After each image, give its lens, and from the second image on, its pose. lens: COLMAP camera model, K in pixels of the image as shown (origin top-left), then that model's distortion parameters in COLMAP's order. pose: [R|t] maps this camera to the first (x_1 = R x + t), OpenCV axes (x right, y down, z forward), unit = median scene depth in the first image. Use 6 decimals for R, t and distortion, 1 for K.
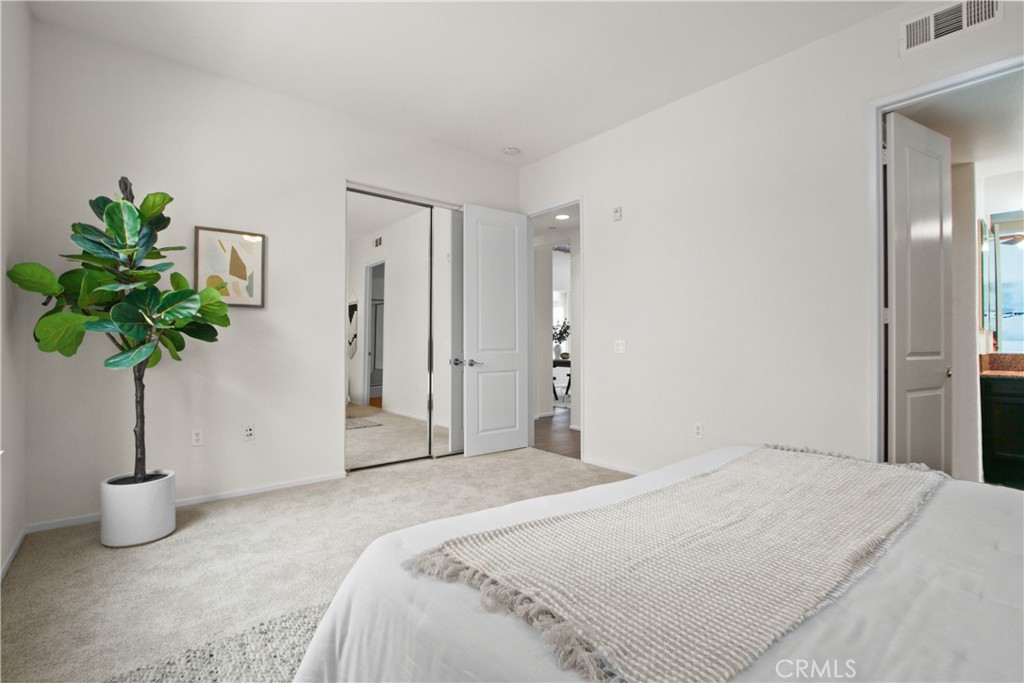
lens RADIAL K [[472.6, 0, 502.6], [0, 472.6, 338.0], [0, 0, 1]] dist [-0.012891, 0.000971]
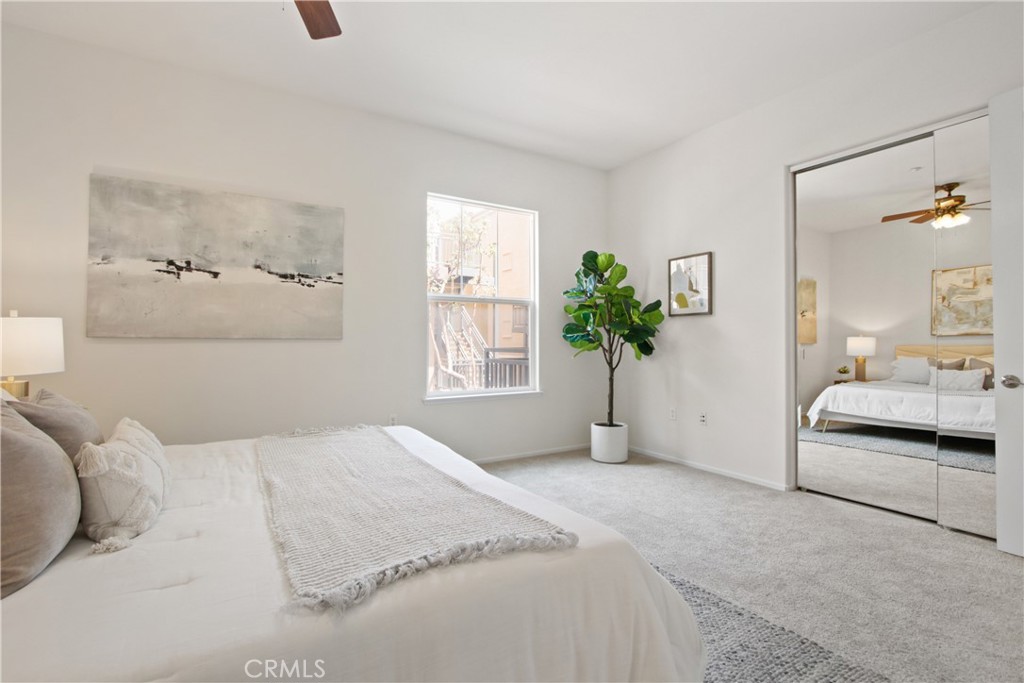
lens RADIAL K [[472.6, 0, 503.4], [0, 472.6, 341.3], [0, 0, 1]] dist [-0.012891, 0.000971]
pose [[-0.138919, -0.003996, -0.990296, 0.777061], [0.008054, 0.999954, -0.005165, 0.005161], [0.990271, -0.008693, -0.138881, 0.704375]]
